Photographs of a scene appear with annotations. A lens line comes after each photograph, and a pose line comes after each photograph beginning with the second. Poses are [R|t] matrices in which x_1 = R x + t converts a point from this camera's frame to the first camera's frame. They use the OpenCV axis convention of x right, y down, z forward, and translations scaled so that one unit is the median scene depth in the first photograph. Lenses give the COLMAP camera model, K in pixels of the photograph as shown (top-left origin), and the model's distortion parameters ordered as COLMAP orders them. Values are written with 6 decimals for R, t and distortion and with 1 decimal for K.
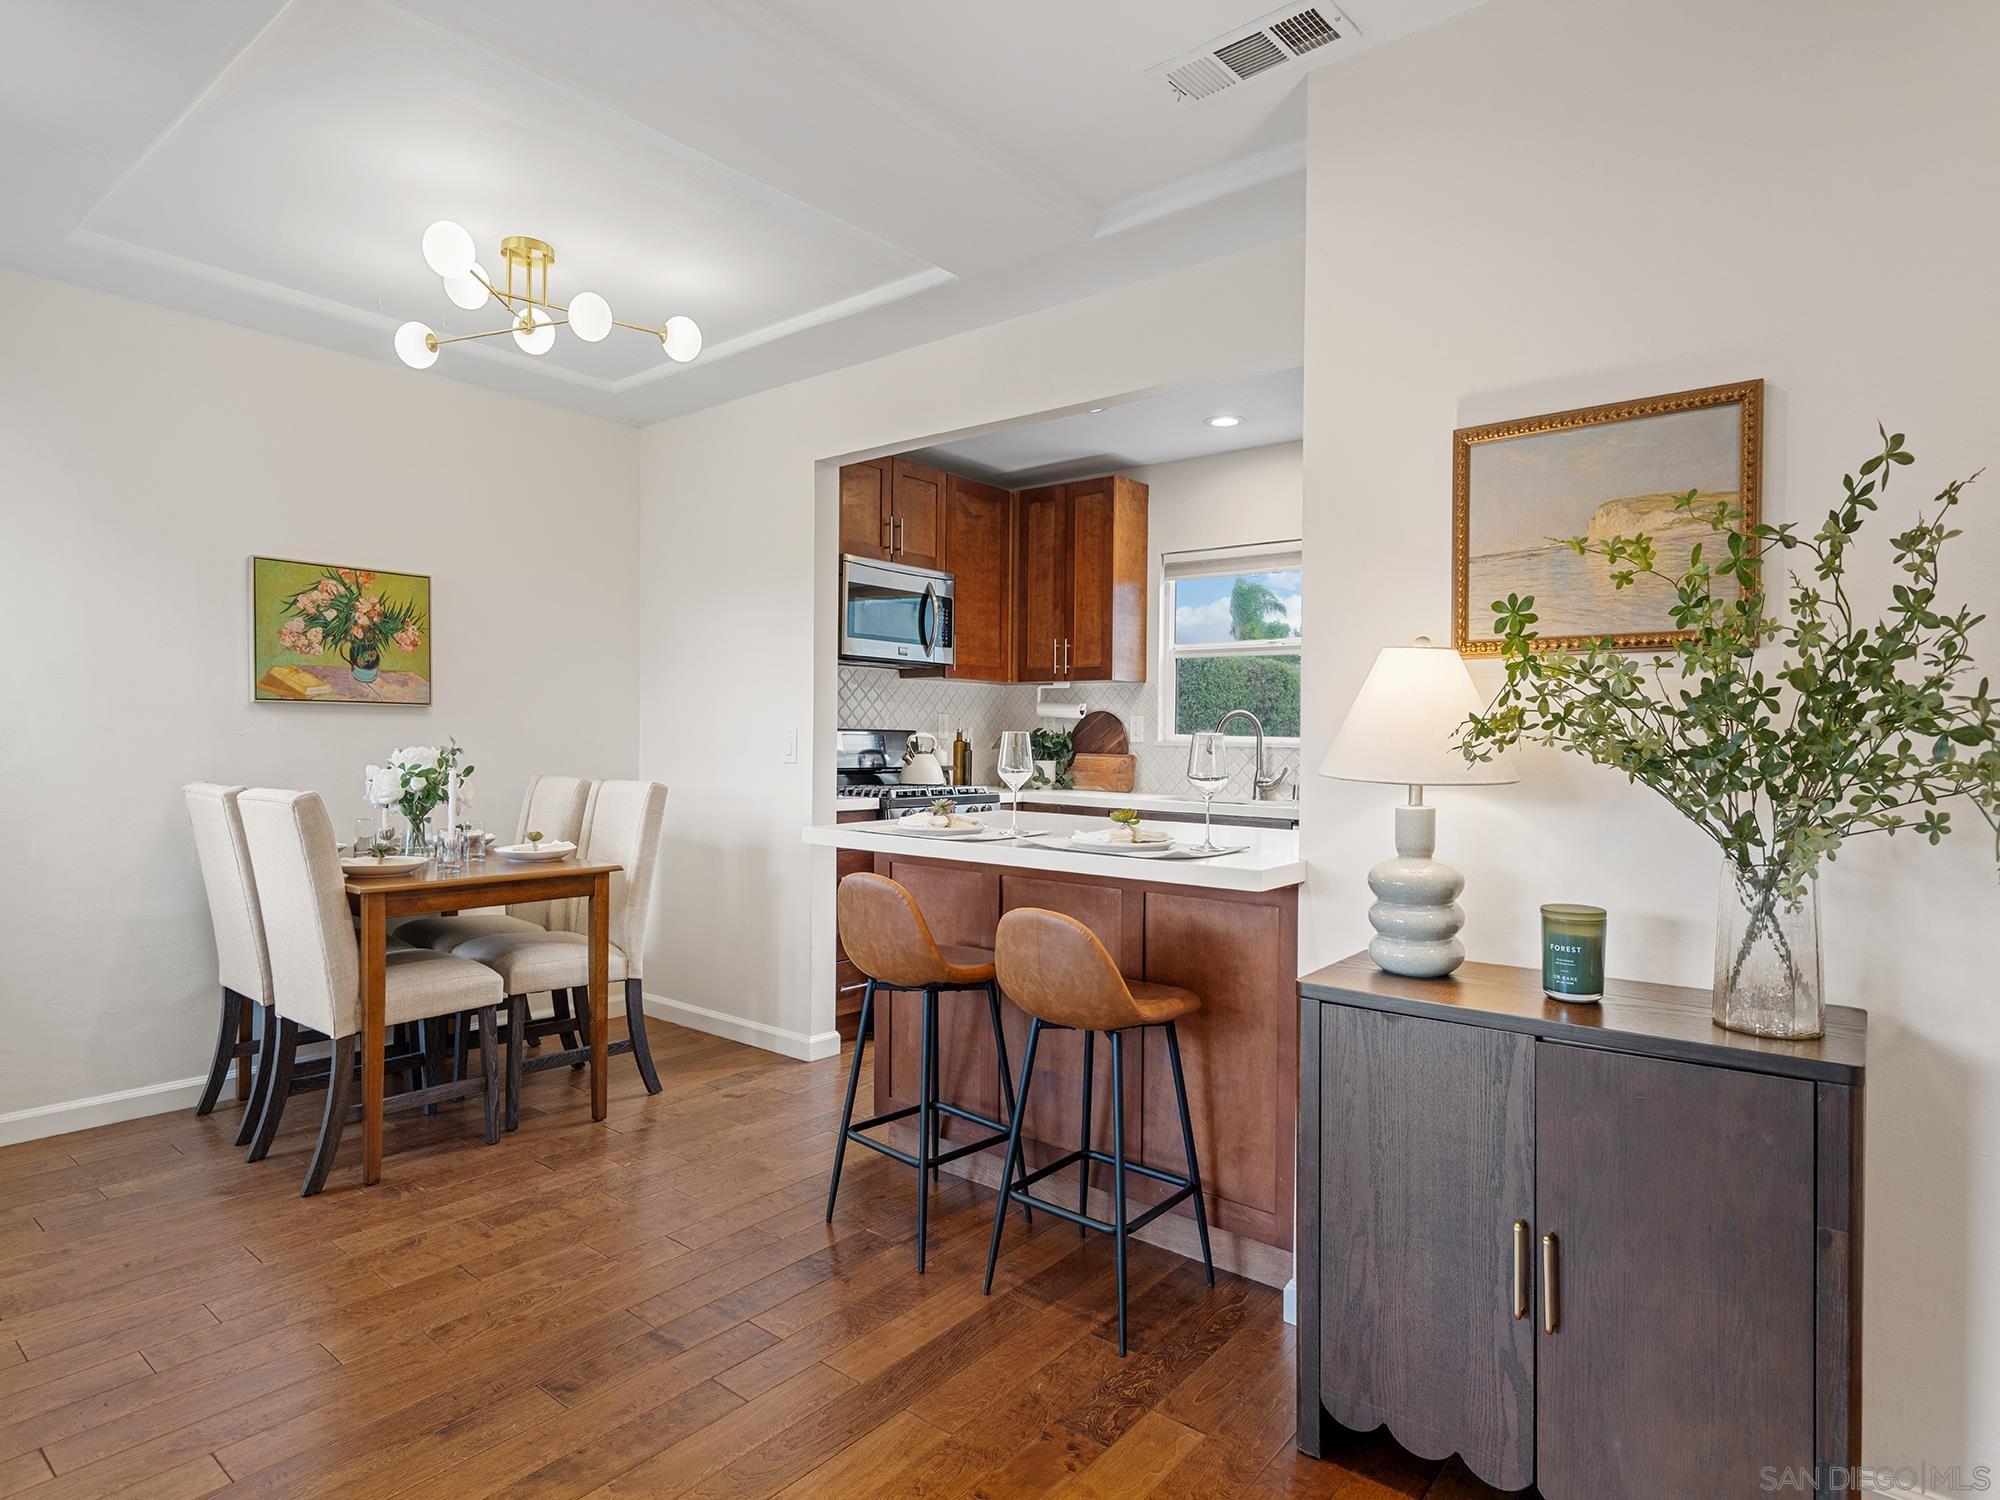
lens RADIAL K [[1098.3, 0, 990.1], [0, 1098.3, 767.3], [0, 0, 1]] dist [0.006023, 0.001409]
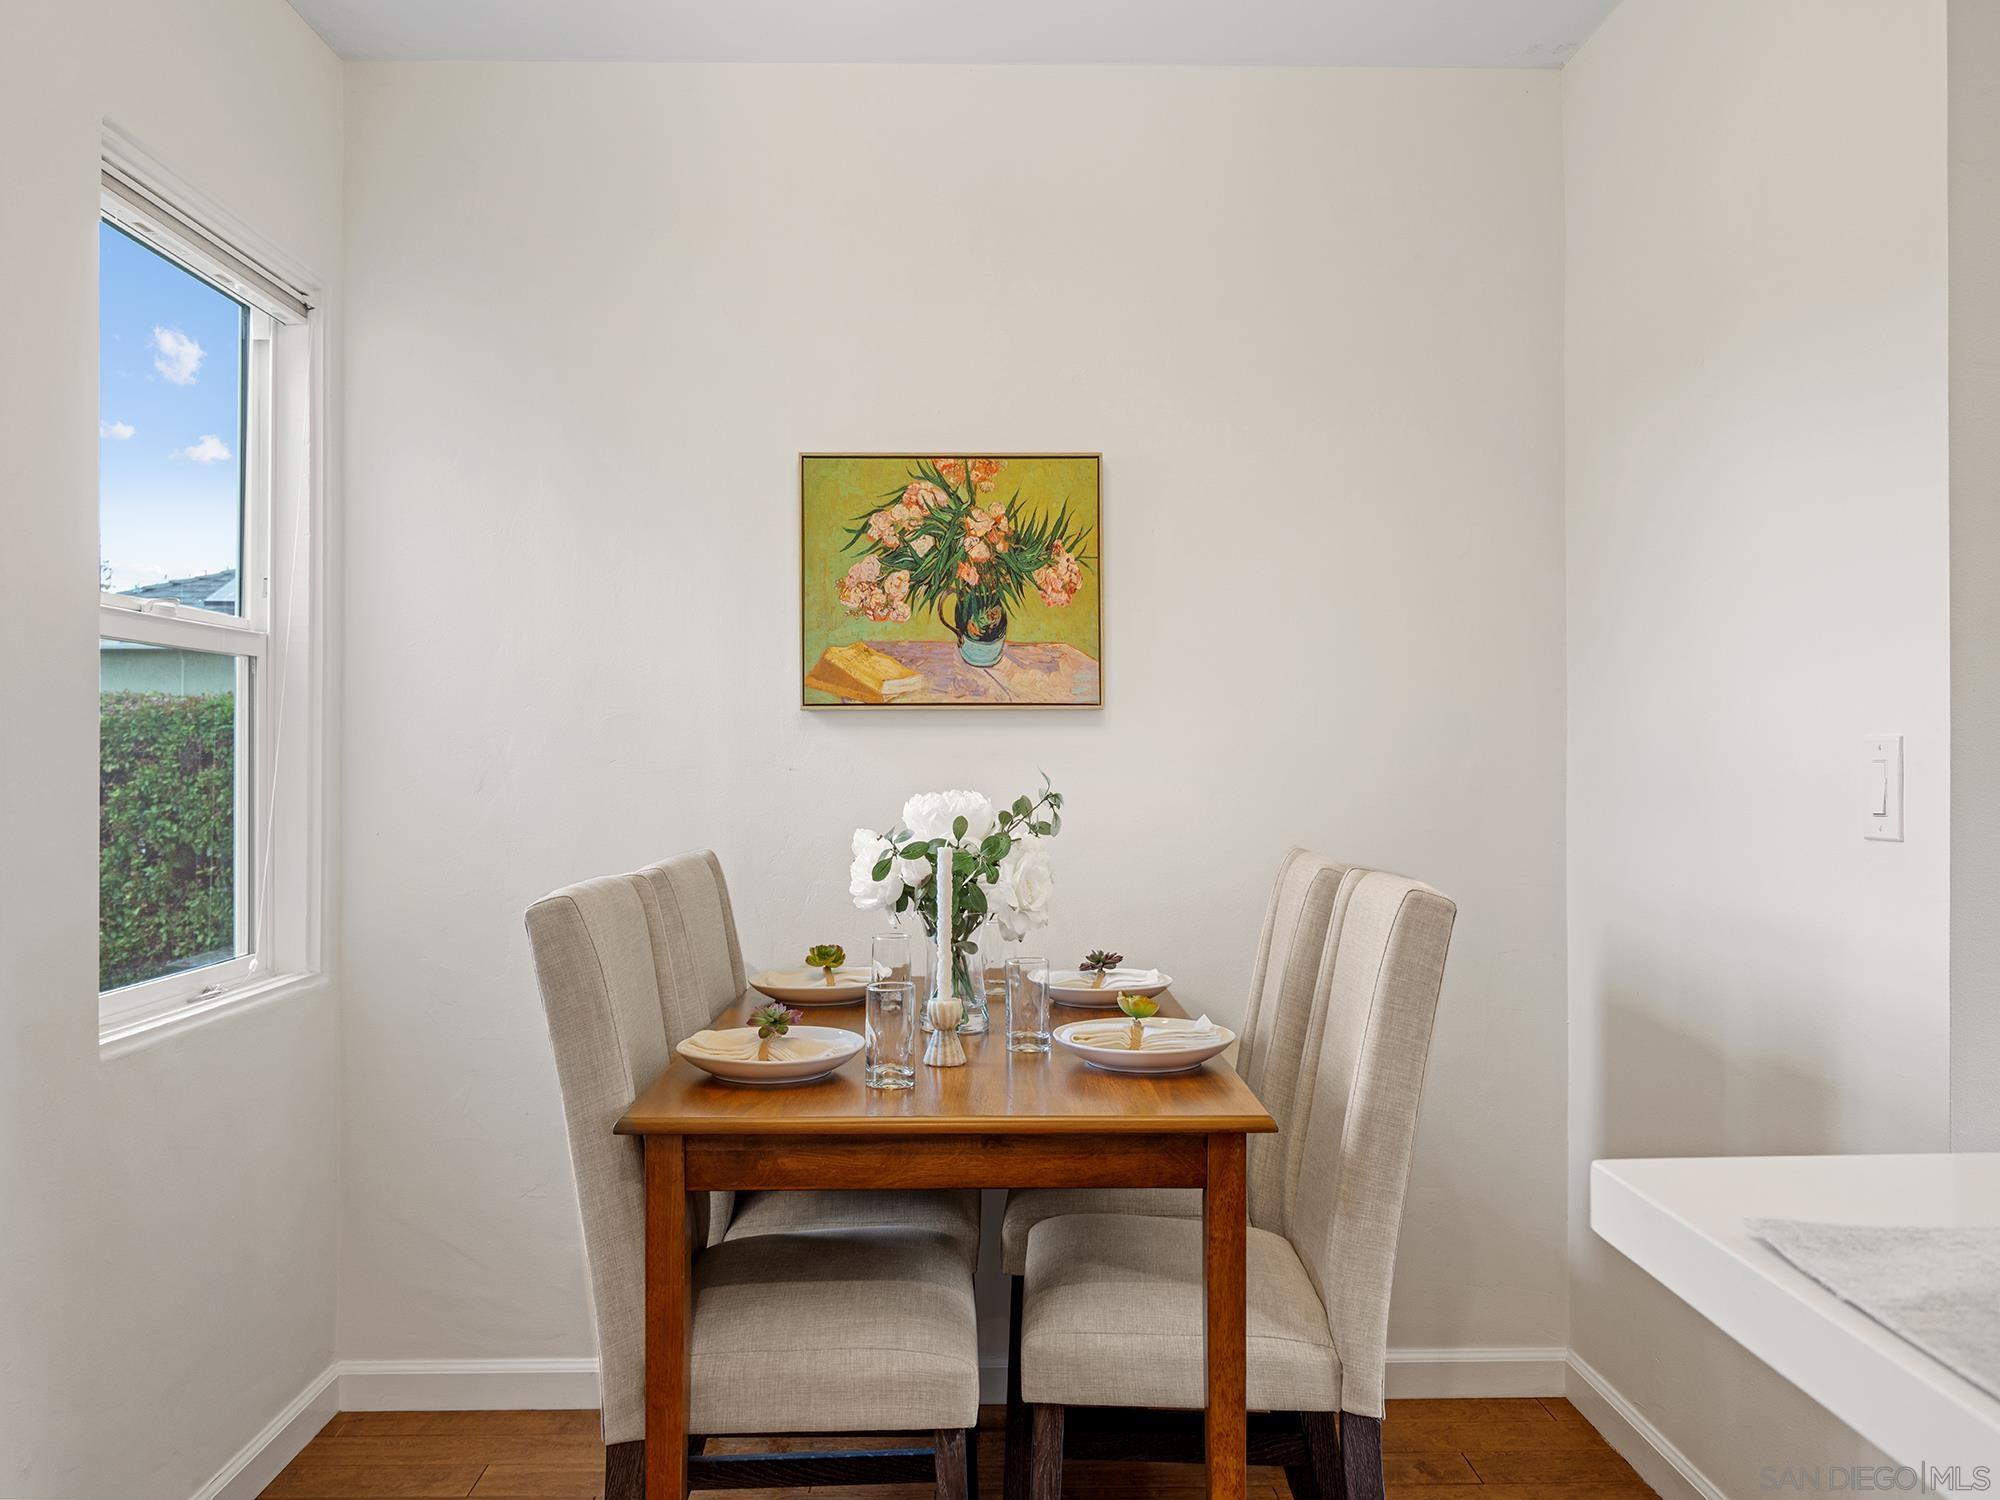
lens RADIAL K [[1540.9, 0, 994.2], [0, 1540.9, 740.5], [0, 0, 1]] dist [0.004740, -0.005468]
pose [[0.652795, -0.016543, -0.757354, -0.001981], [-0.011216, 0.999441, -0.031498, -0.019140], [0.757452, 0.029056, 0.652244, 0.541024]]
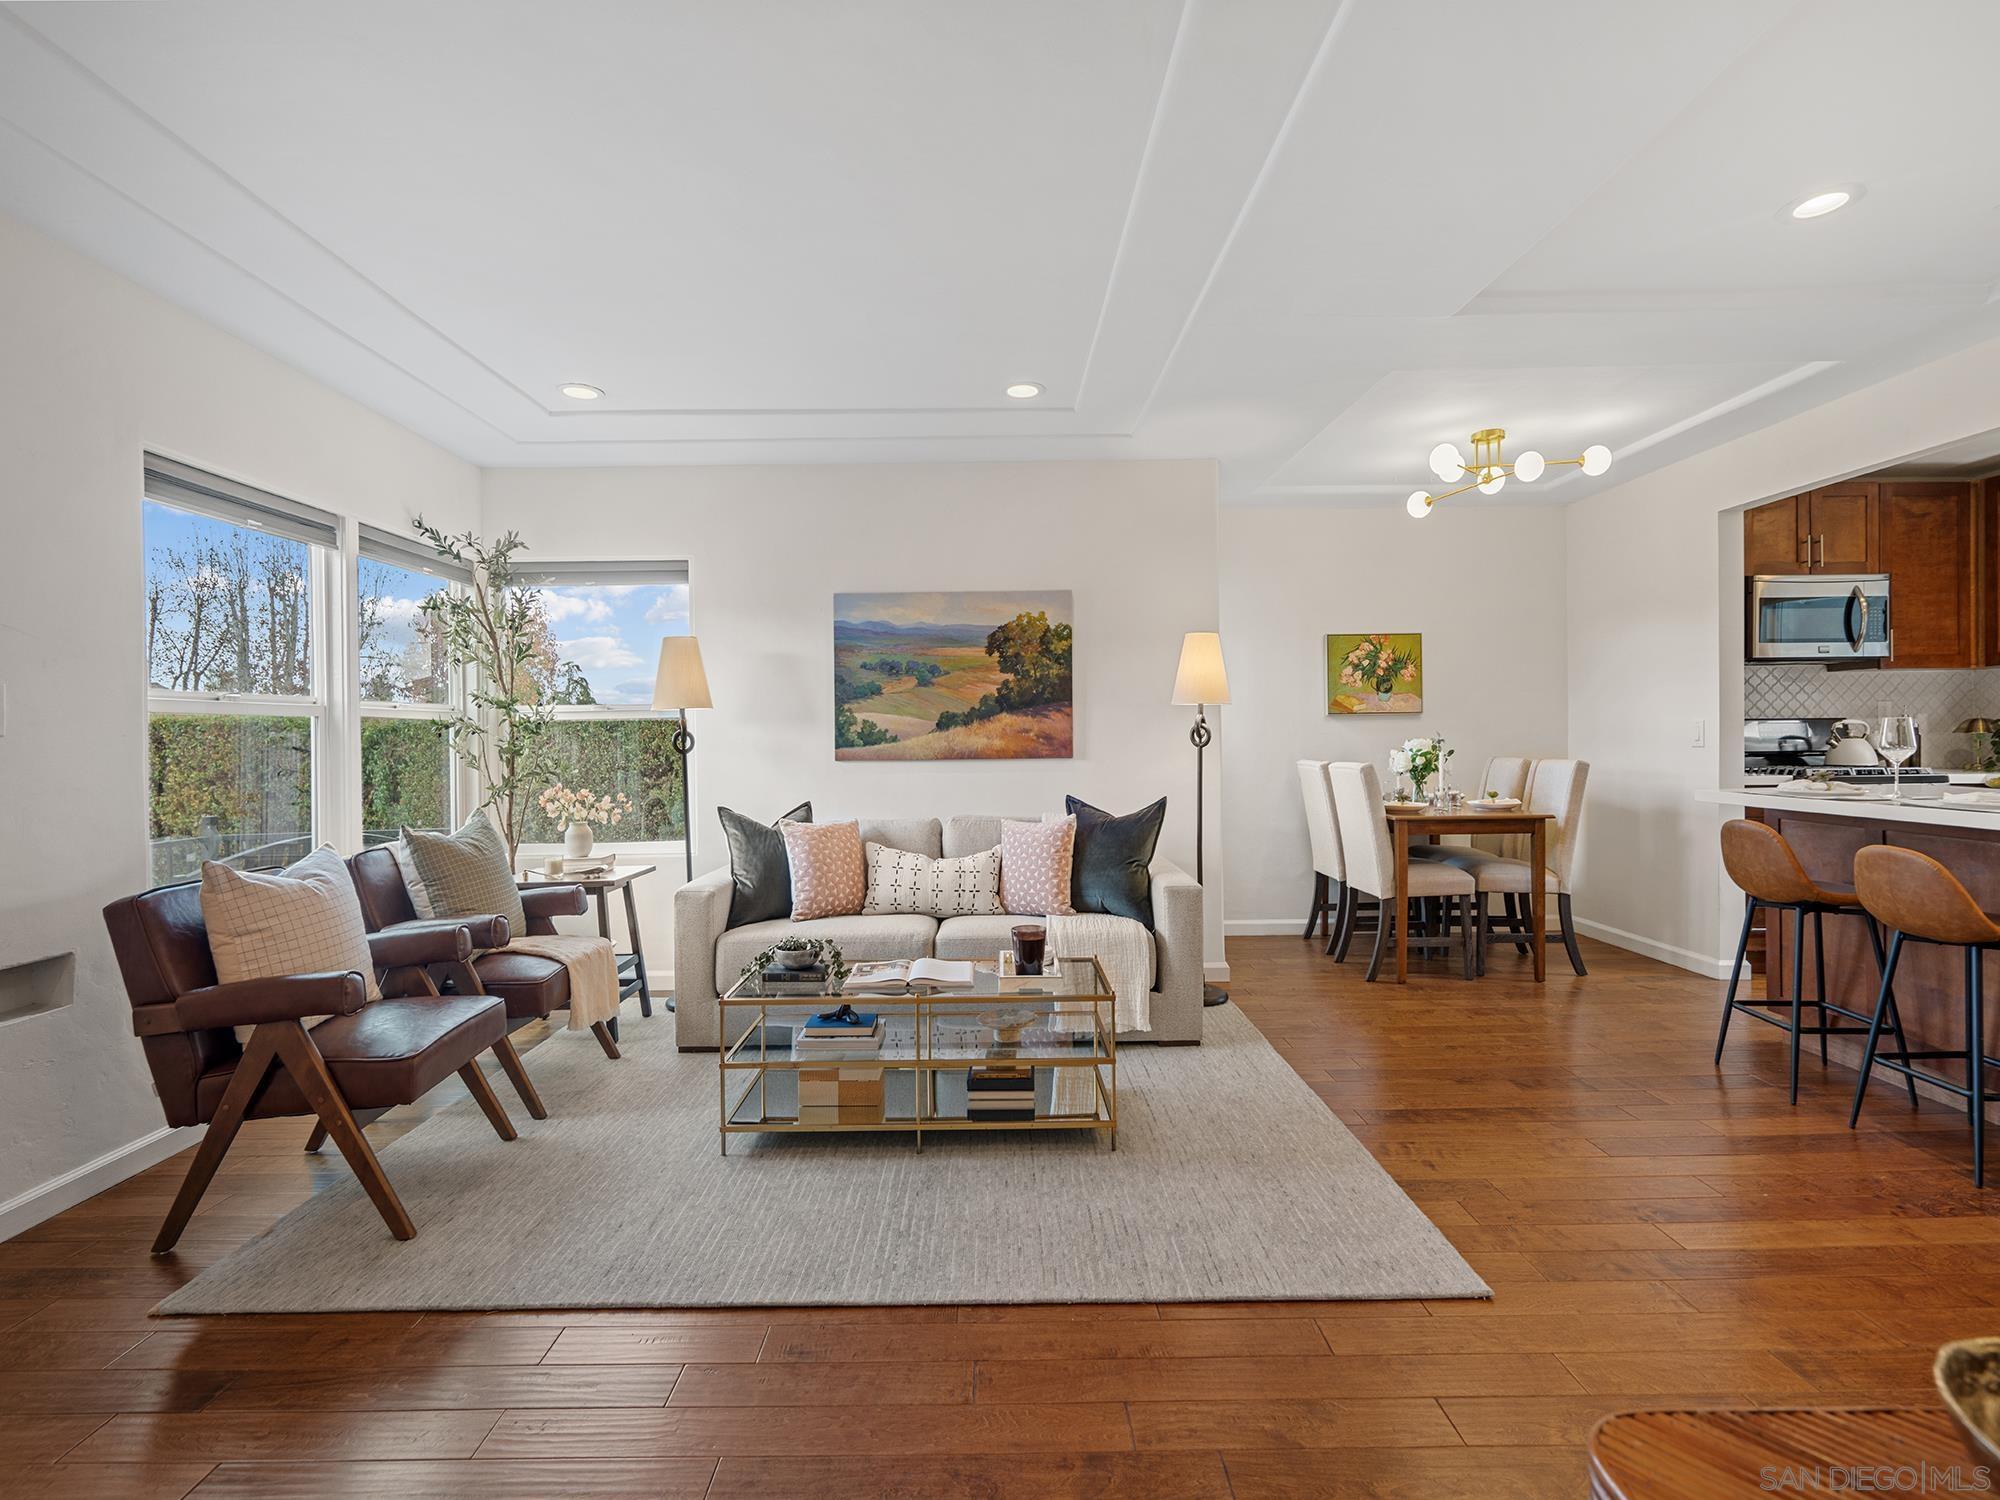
lens RADIAL K [[914.7, 0, 1004.1], [0, 914.7, 746.0], [0, 0, 1]] dist [0.001252, 0.000420]
pose [[0.648145, -0.011615, -0.761428, 0.120989], [0.000767, 0.999893, -0.014599, 0.011523], [0.761517, 0.008878, 0.648085, -0.355998]]
